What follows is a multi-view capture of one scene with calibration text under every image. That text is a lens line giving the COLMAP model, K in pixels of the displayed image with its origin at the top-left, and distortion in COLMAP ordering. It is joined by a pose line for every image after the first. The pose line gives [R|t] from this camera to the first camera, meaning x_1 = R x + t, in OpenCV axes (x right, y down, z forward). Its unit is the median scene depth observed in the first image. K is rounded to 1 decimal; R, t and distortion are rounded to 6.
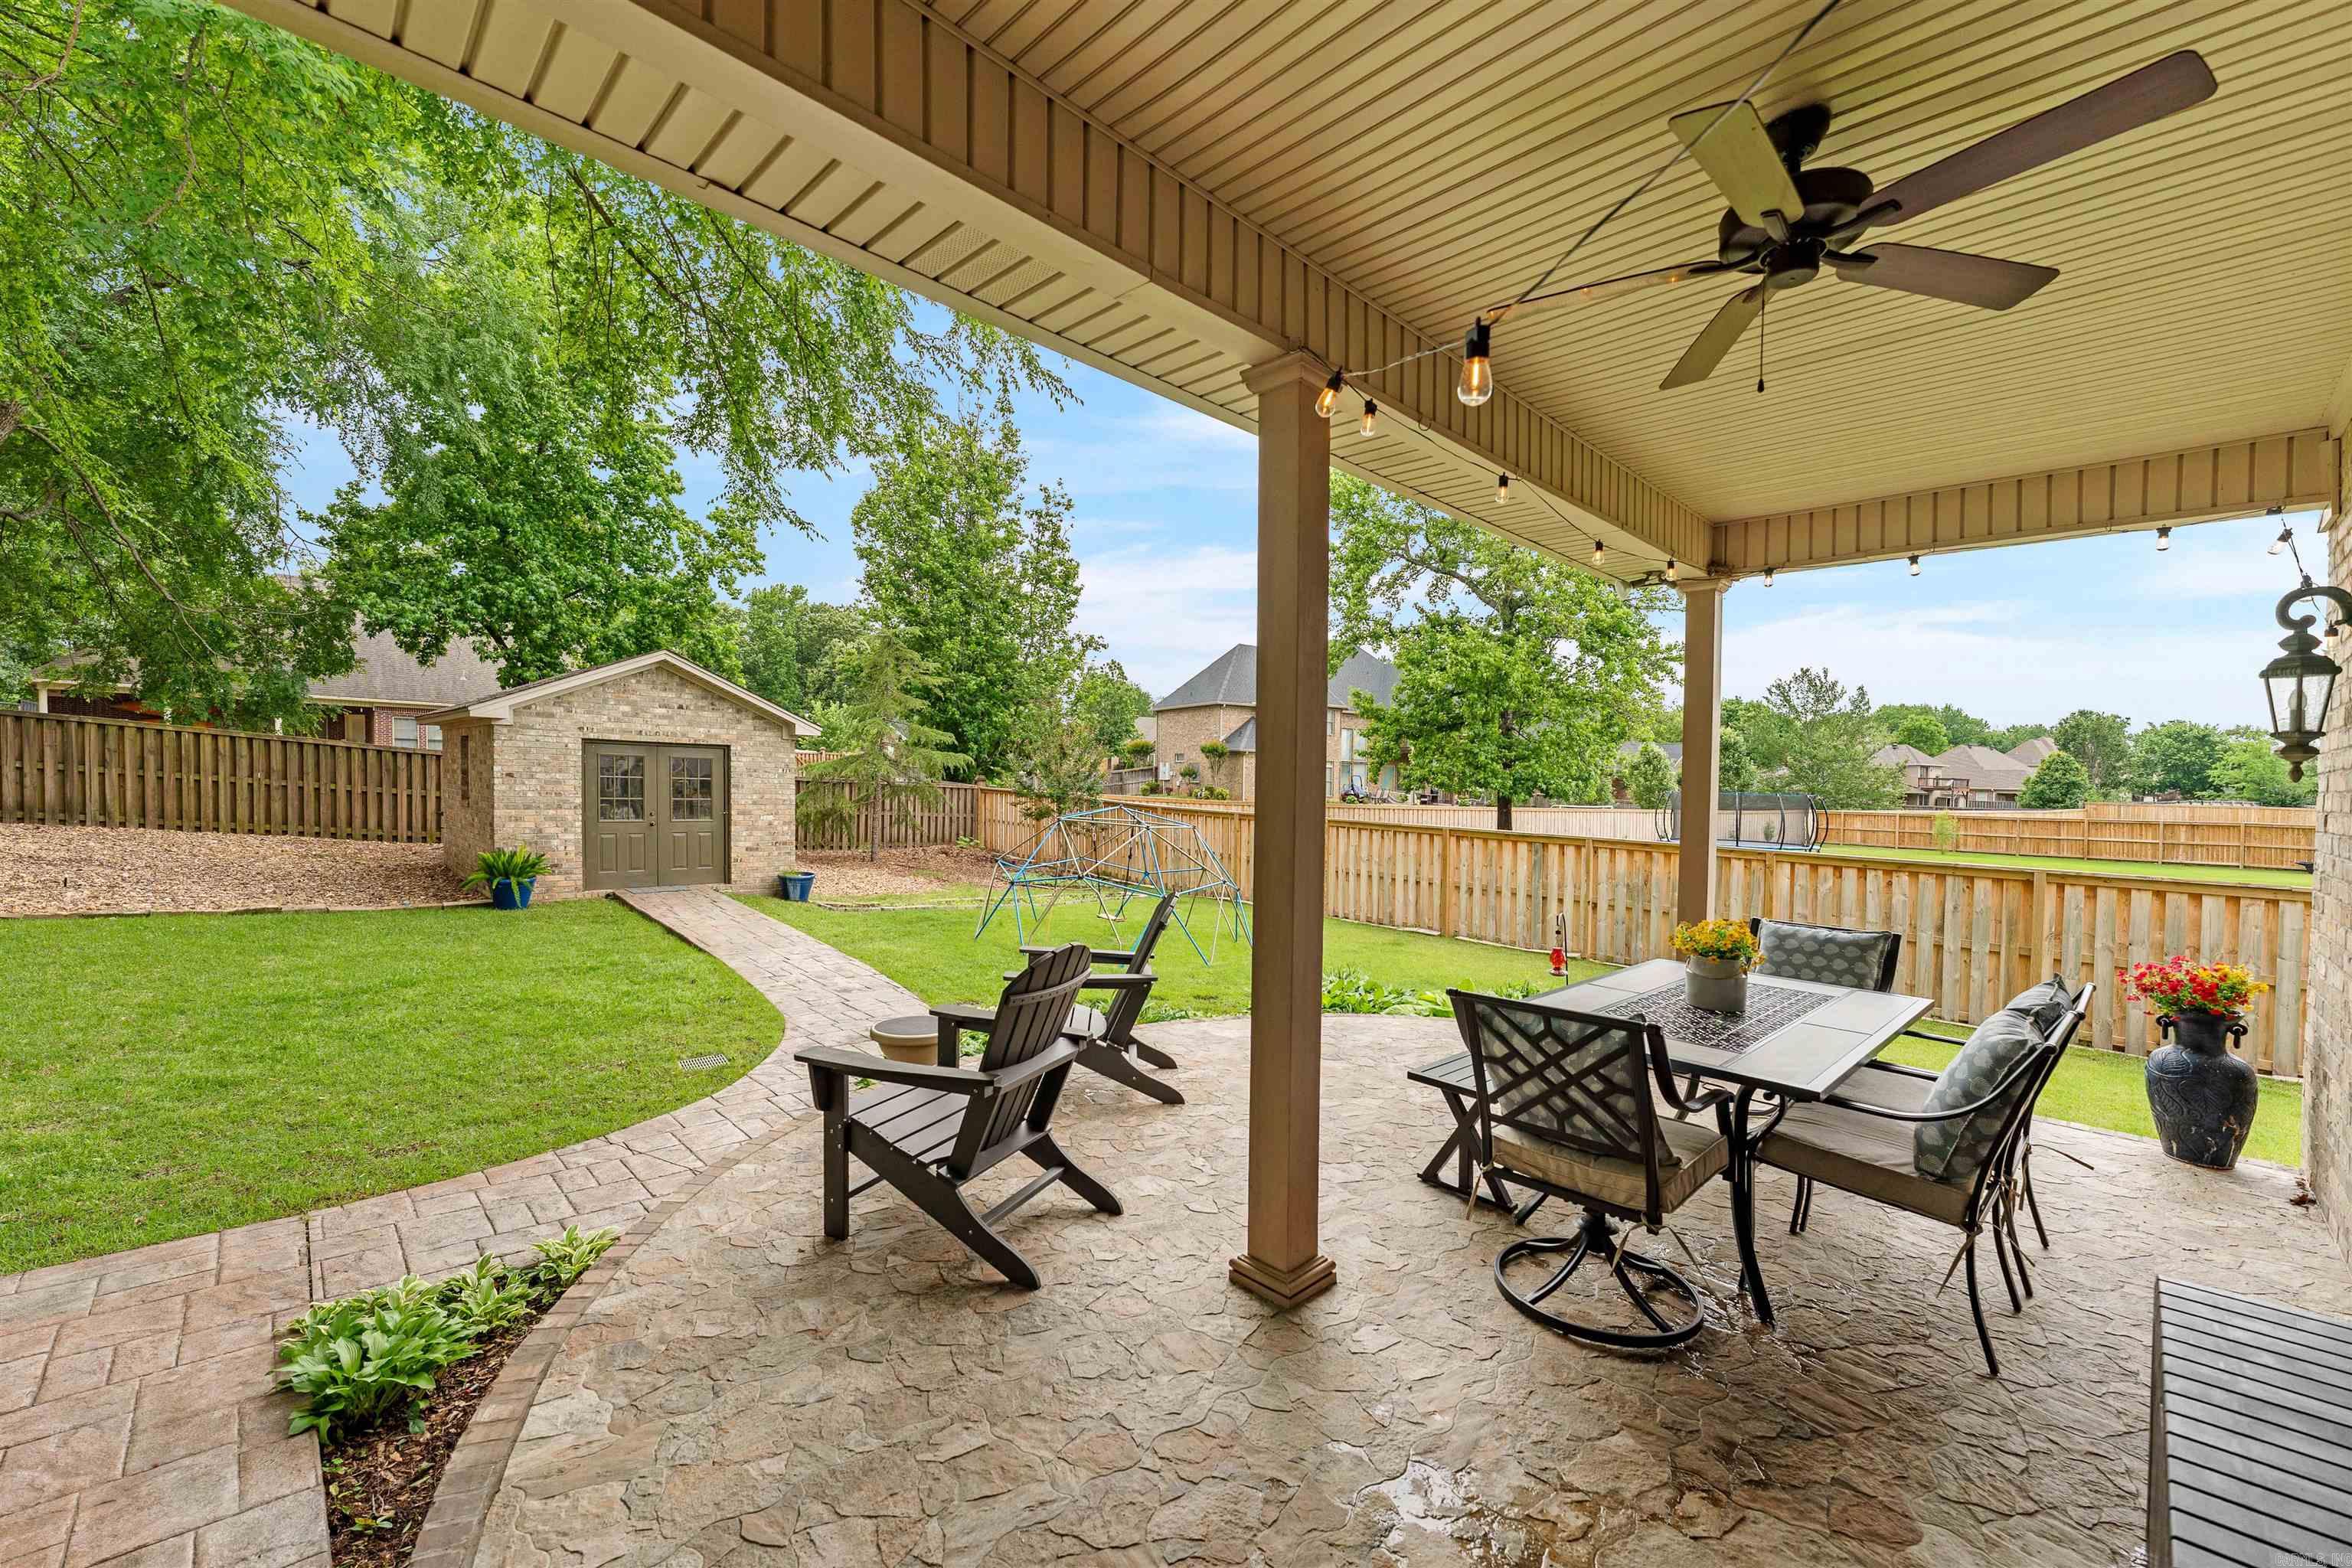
lens RADIAL K [[959.9, 0, 1167.1], [0, 959.9, 843.8], [0, 0, 1]] dist [0.000024, -0.001311]
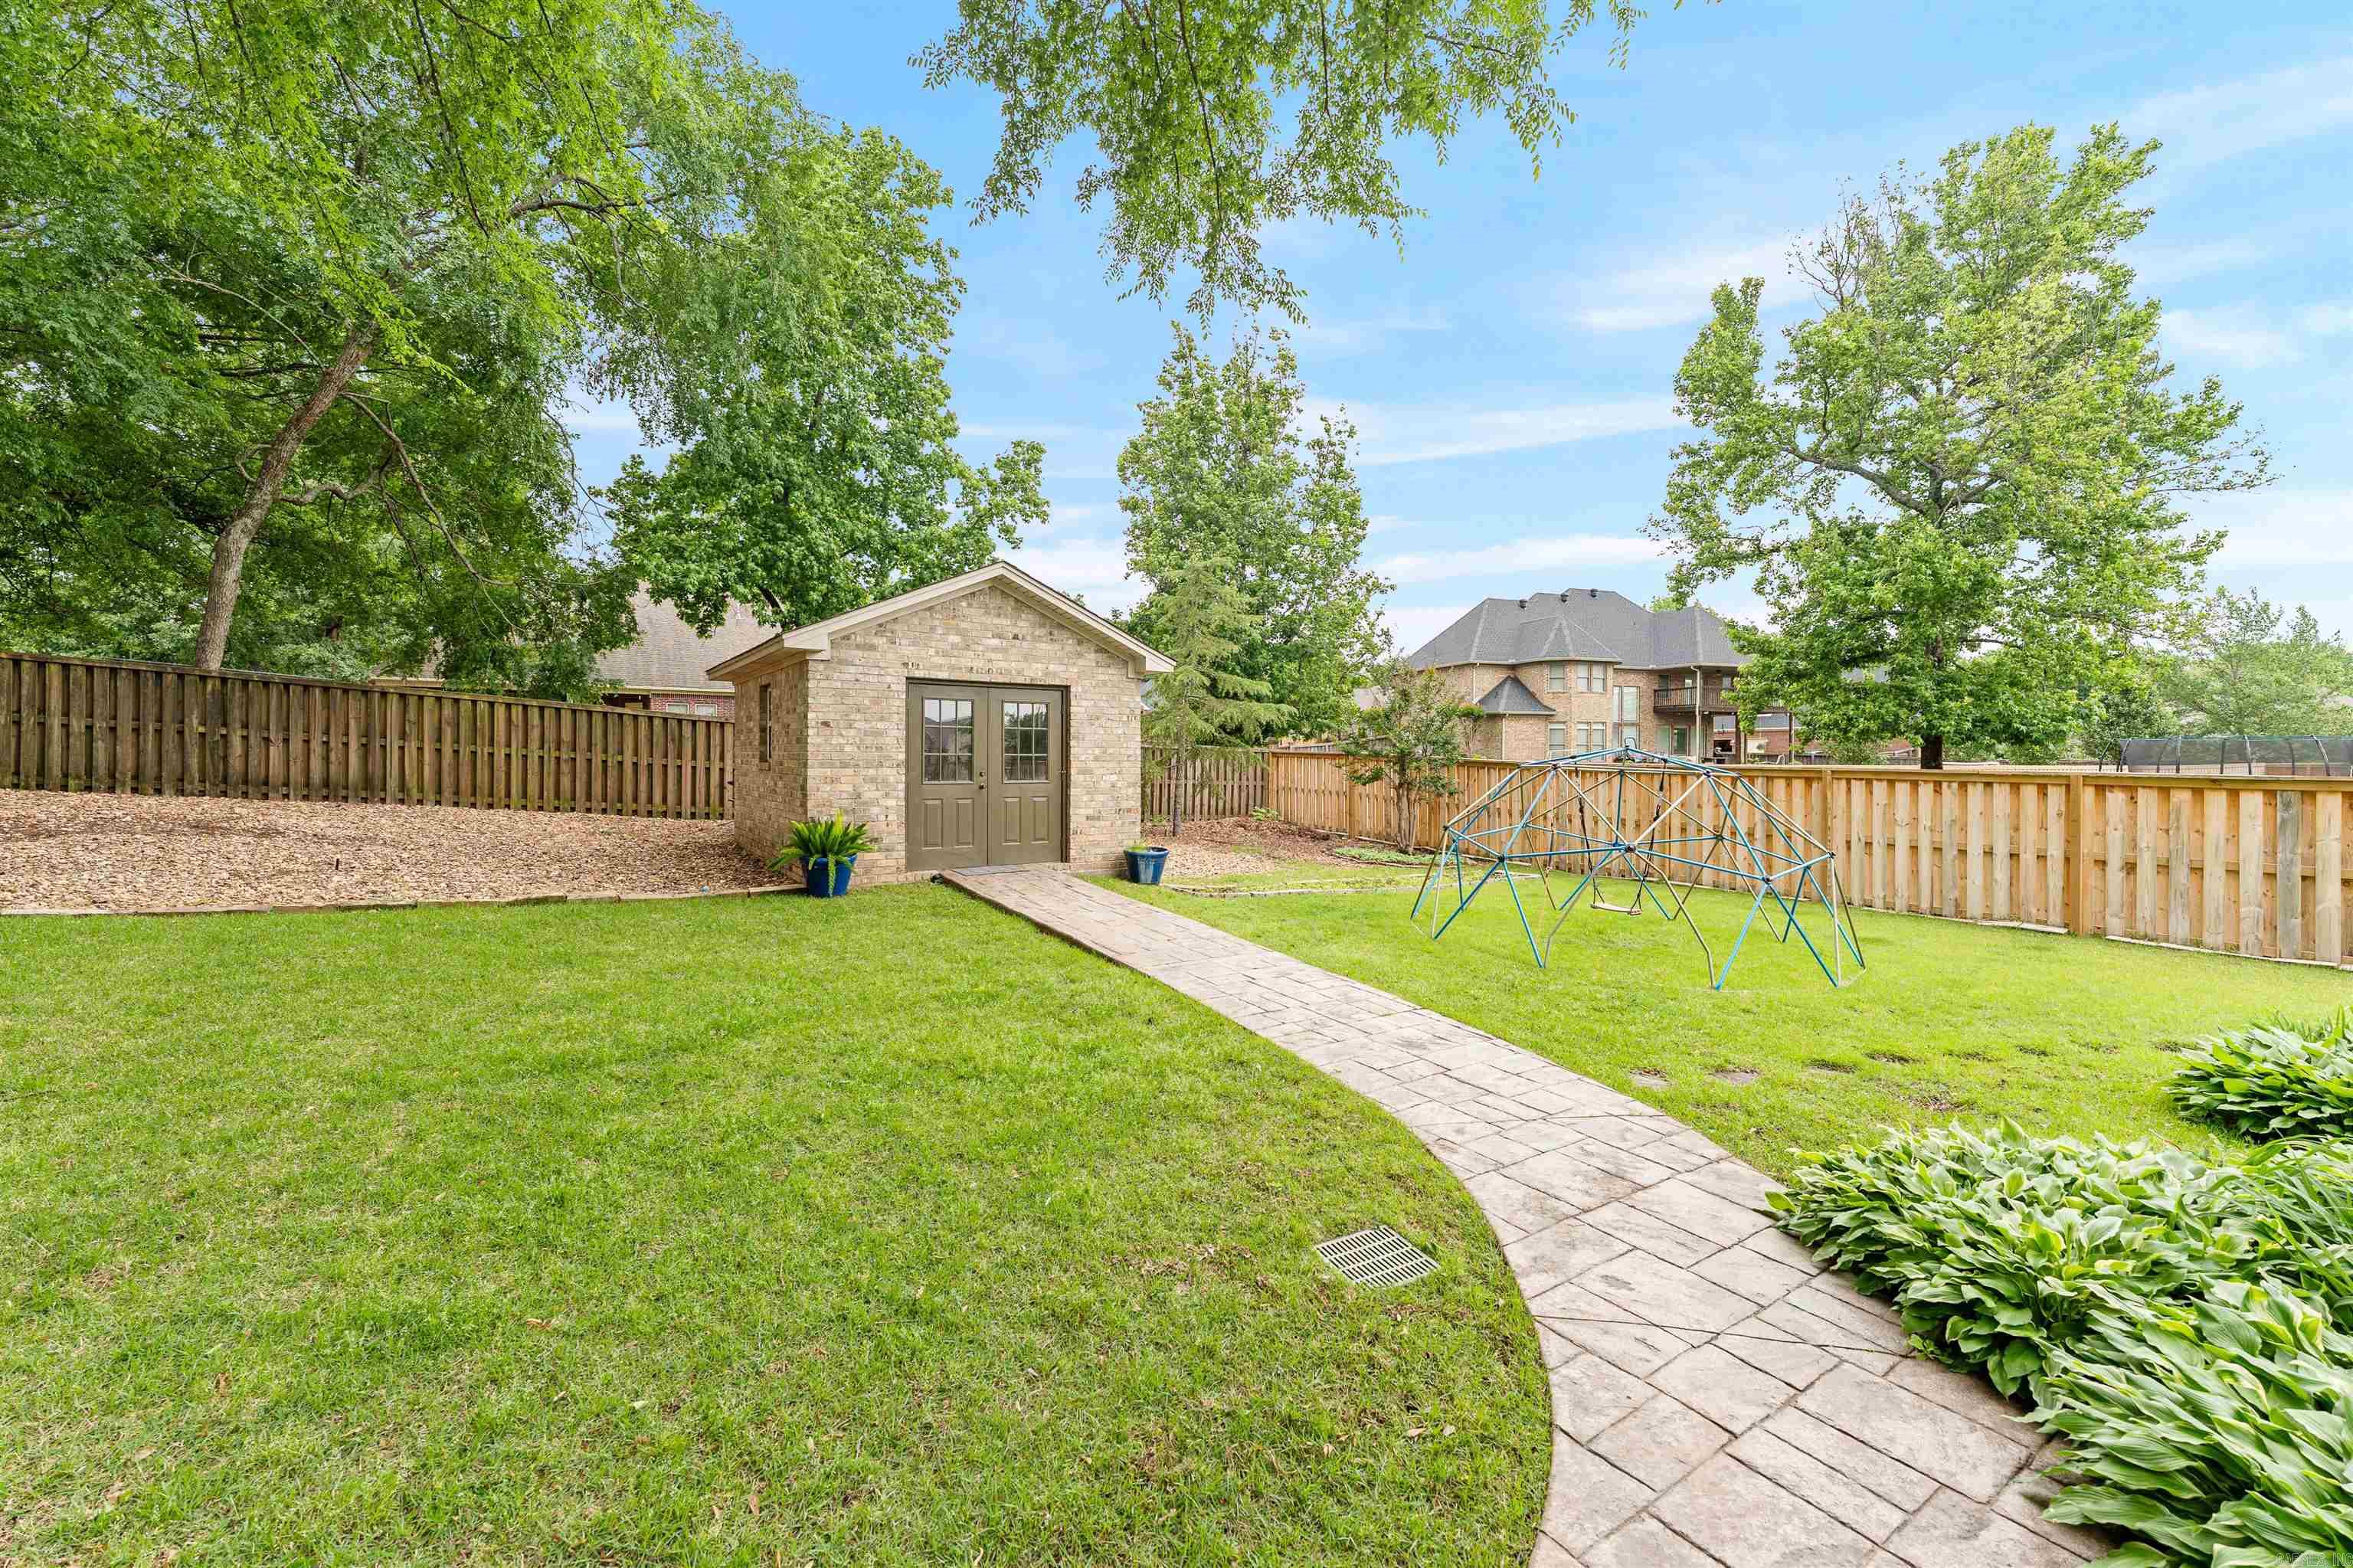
lens RADIAL K [[960.3, 0, 1183.2], [0, 960.3, 778.8], [0, 0, 1]] dist [0.000024, -0.001311]
pose [[0.984027, -0.020573, -0.176827, -0.192748], [0.012550, 0.998845, -0.046372, 0.009419], [0.177577, 0.043412, 0.983149, 0.210489]]
